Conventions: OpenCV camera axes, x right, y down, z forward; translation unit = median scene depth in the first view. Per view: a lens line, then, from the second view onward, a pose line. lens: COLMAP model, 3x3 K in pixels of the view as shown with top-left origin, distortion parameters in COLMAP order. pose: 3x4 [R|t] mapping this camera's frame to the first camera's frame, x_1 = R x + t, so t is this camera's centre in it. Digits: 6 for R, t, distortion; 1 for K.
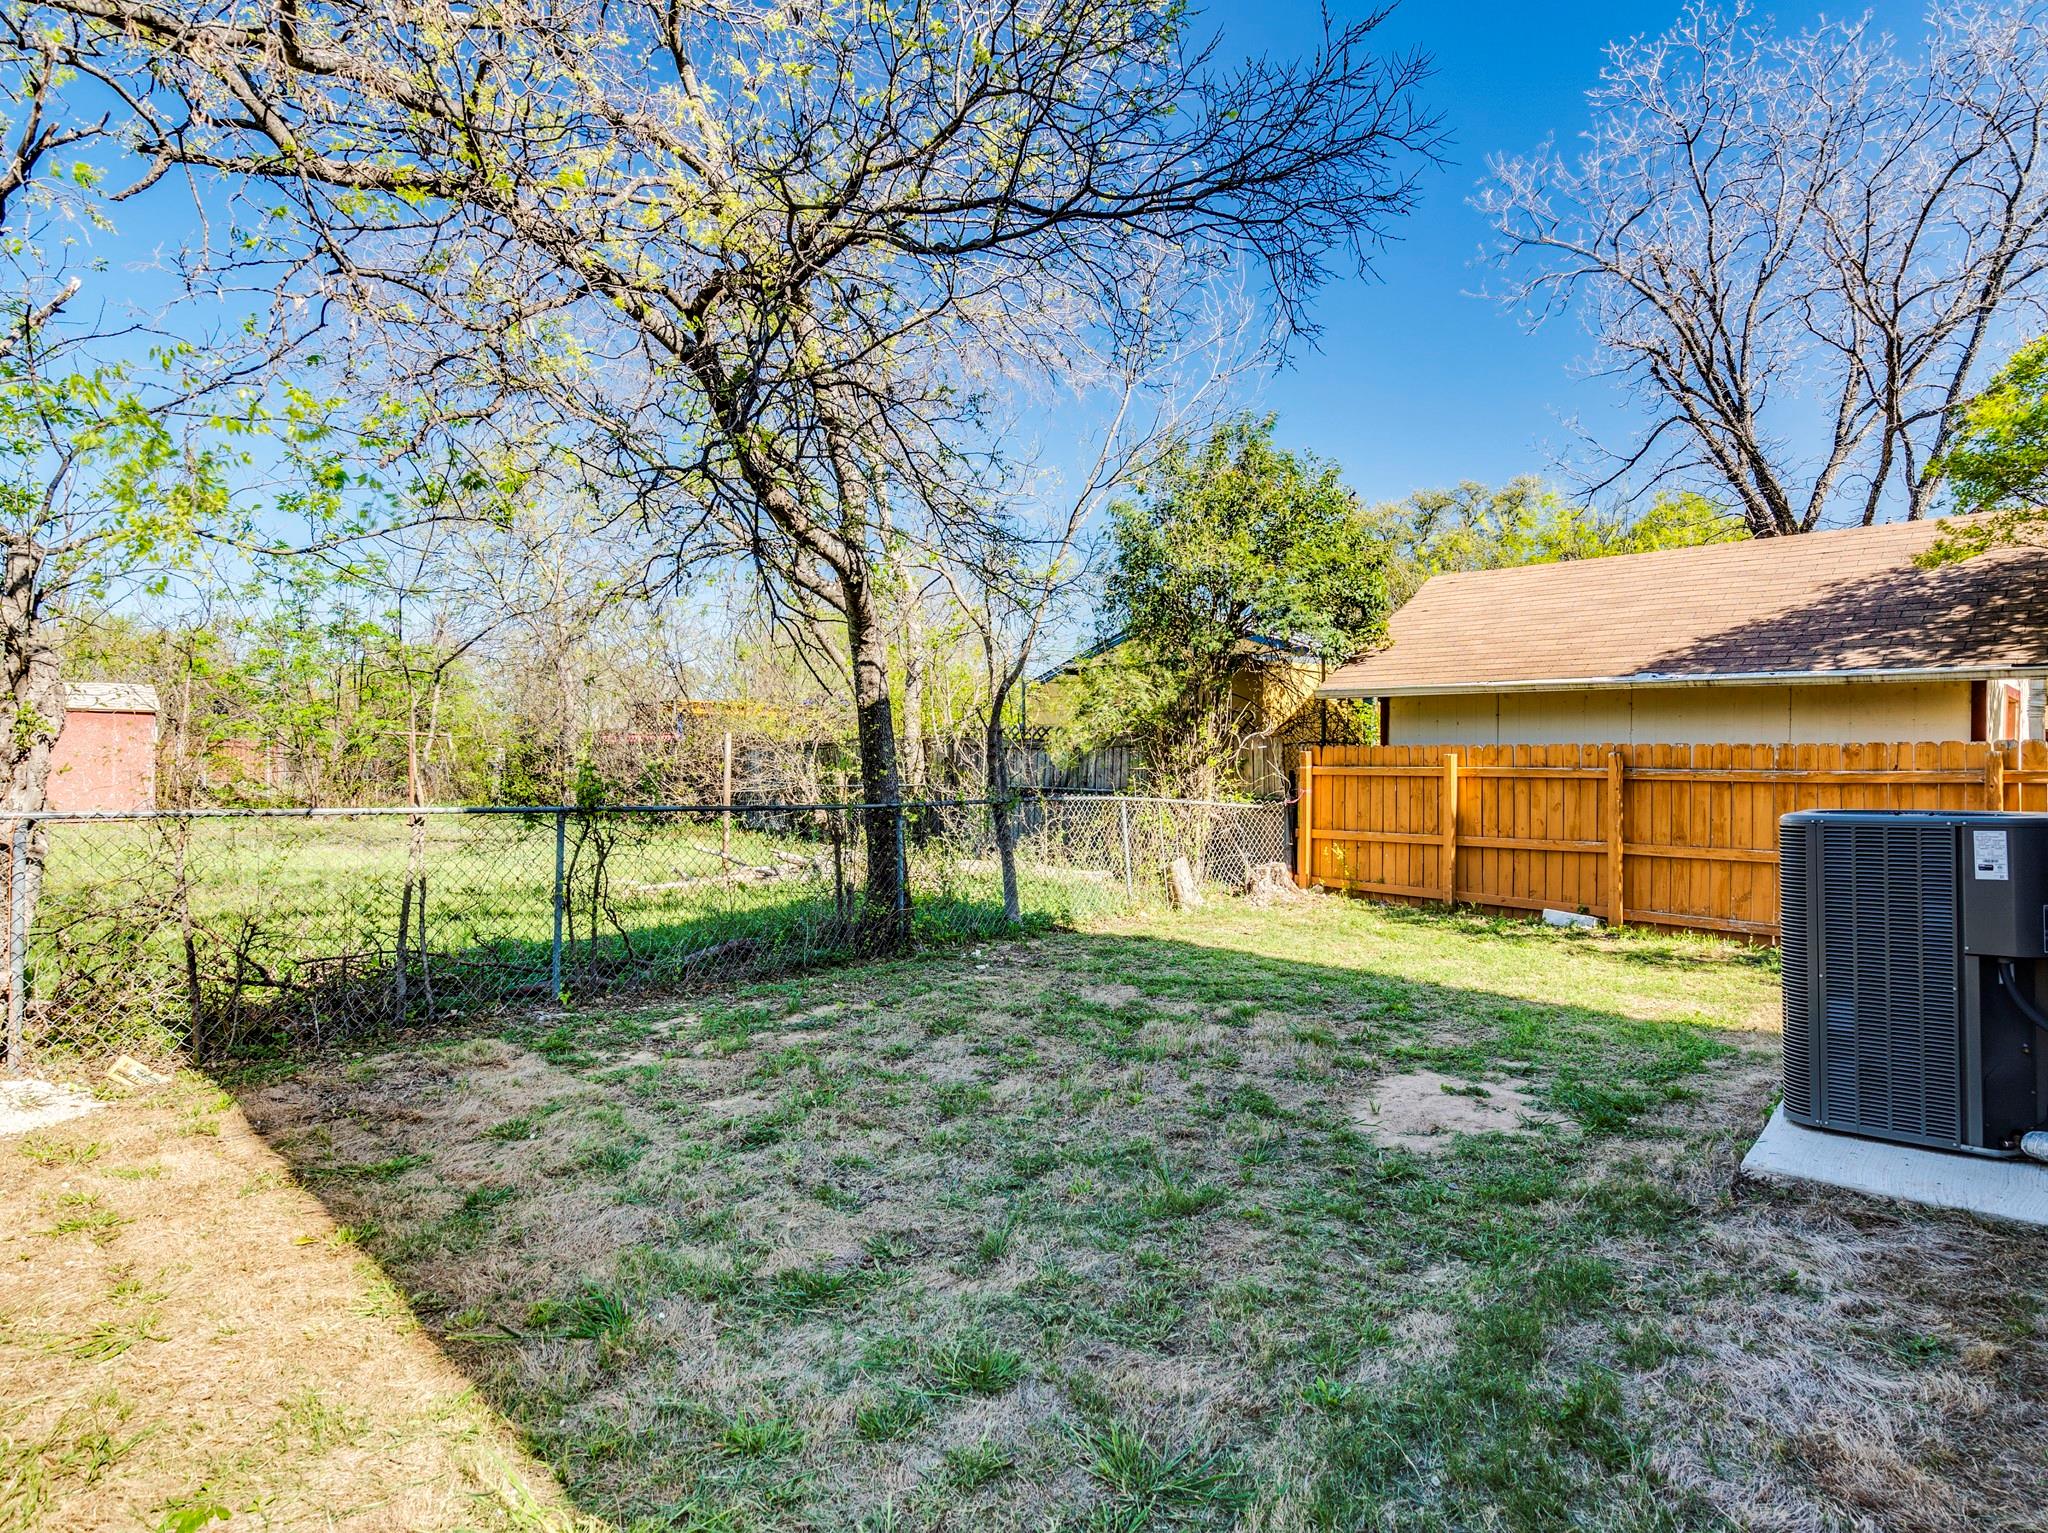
lens RADIAL K [[1063.5, 0, 1029.3], [0, 1063.5, 748.9], [0, 0, 1]] dist [-0.002523, 0.000110]
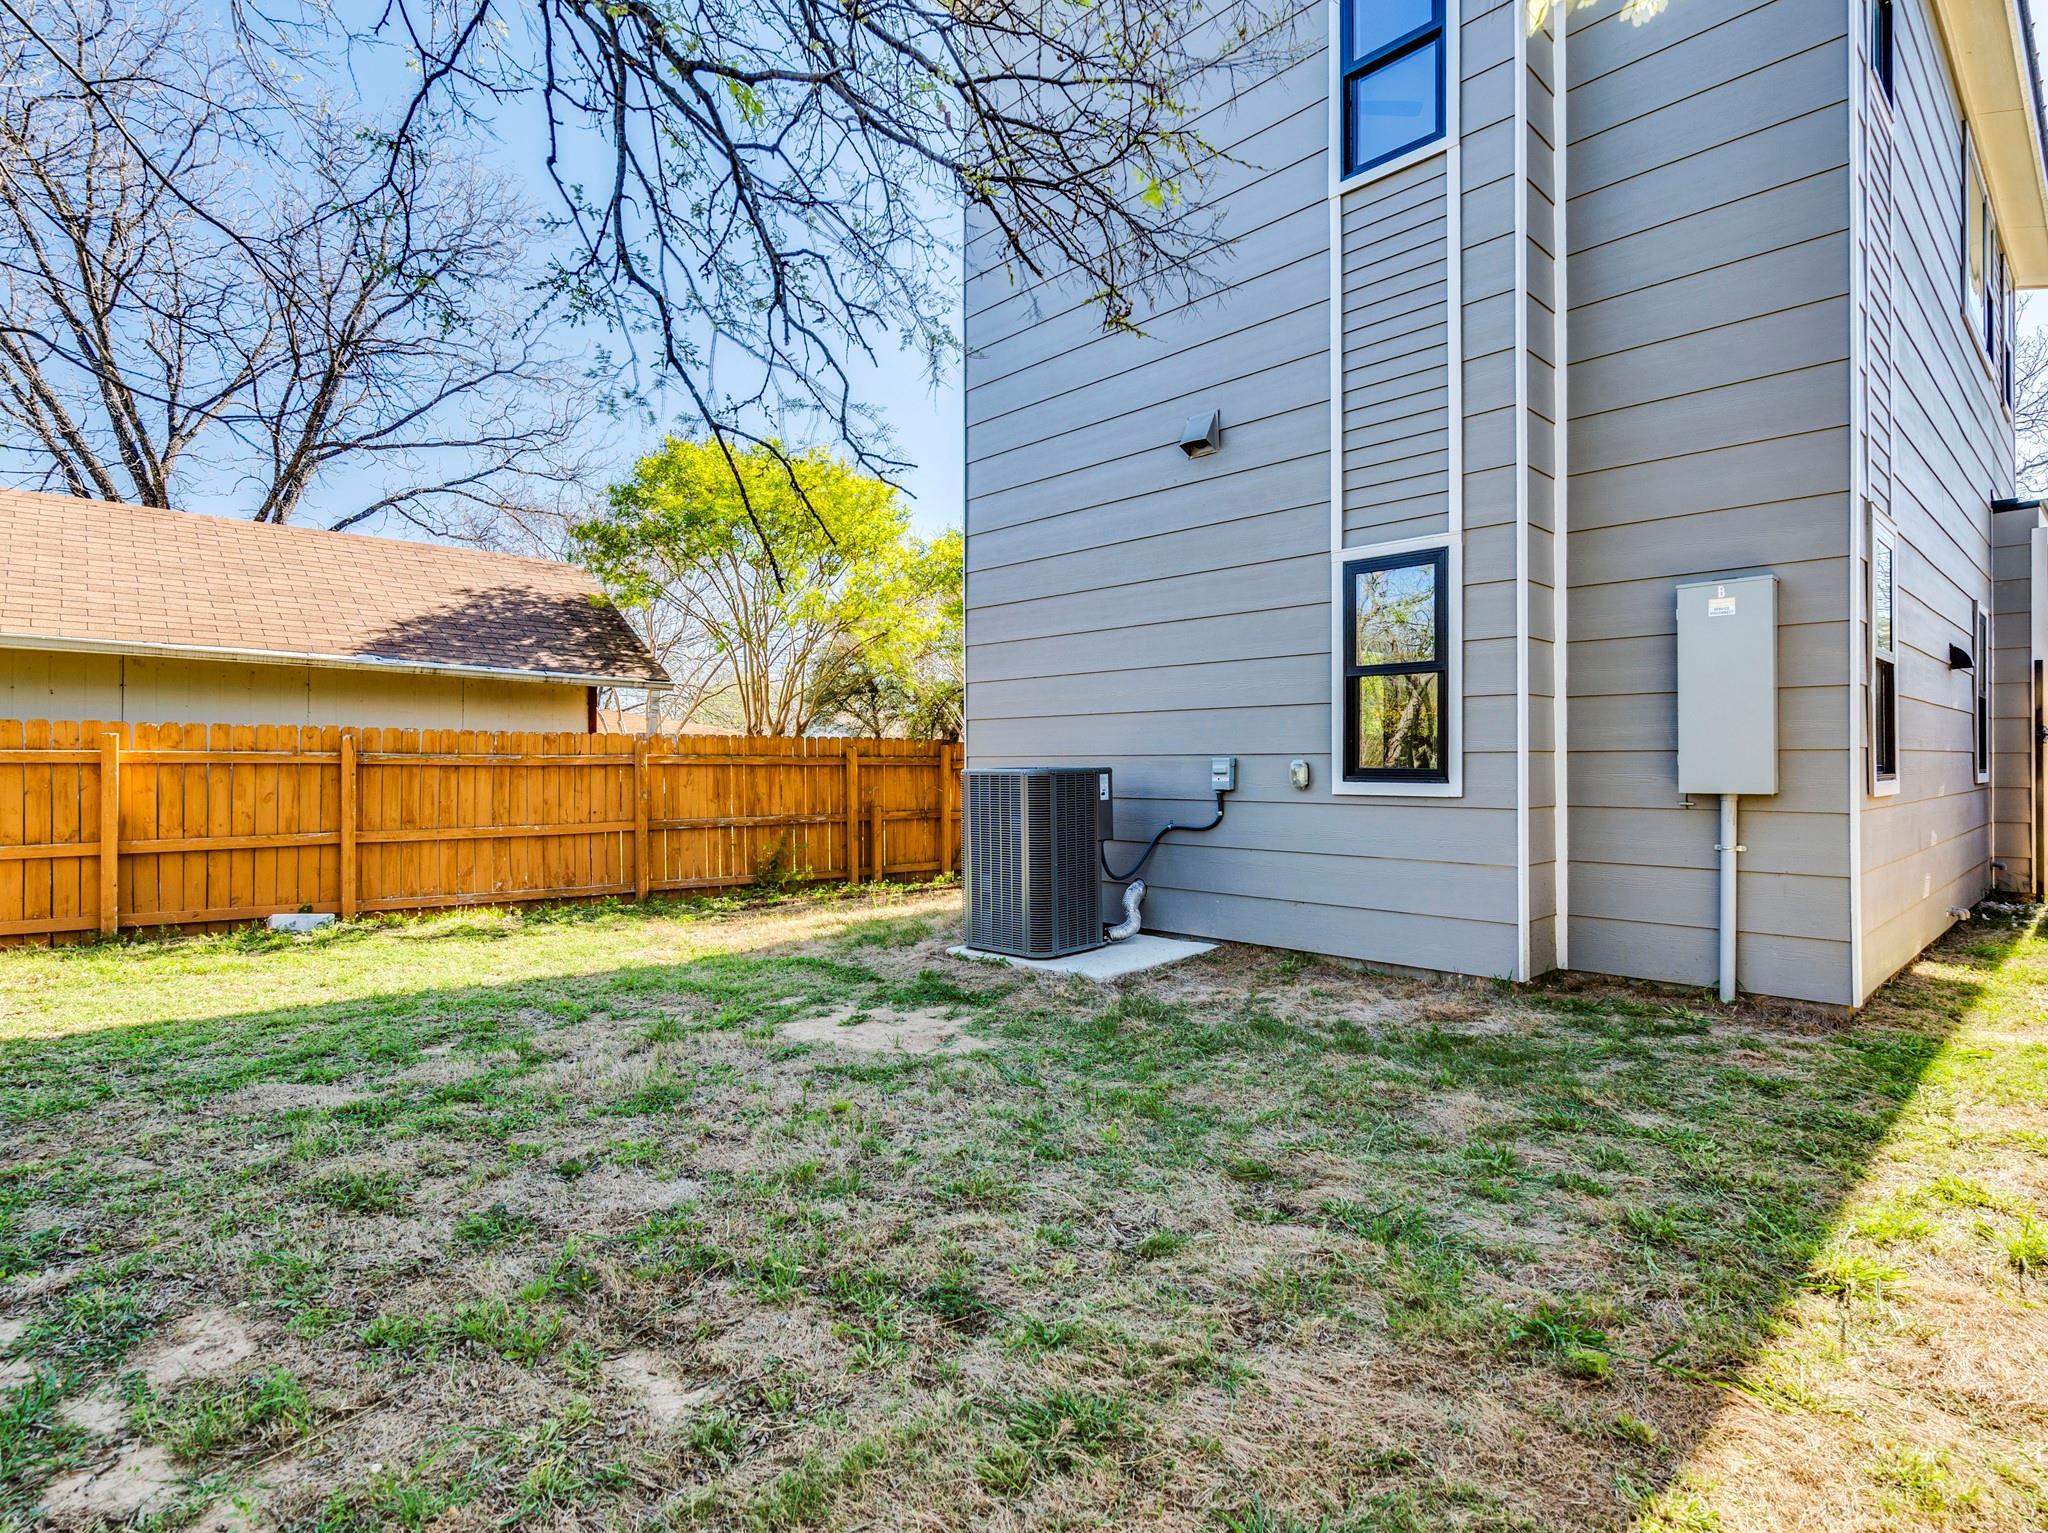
lens RADIAL K [[1063.5, 0, 1029.3], [0, 1063.5, 748.9], [0, 0, 1]] dist [-0.002523, 0.000110]
pose [[0.050078, 0.006963, 0.998721, -0.361359], [-0.018355, 0.999813, -0.006051, 0.009598], [-0.998577, -0.018028, 0.050196, 0.351717]]
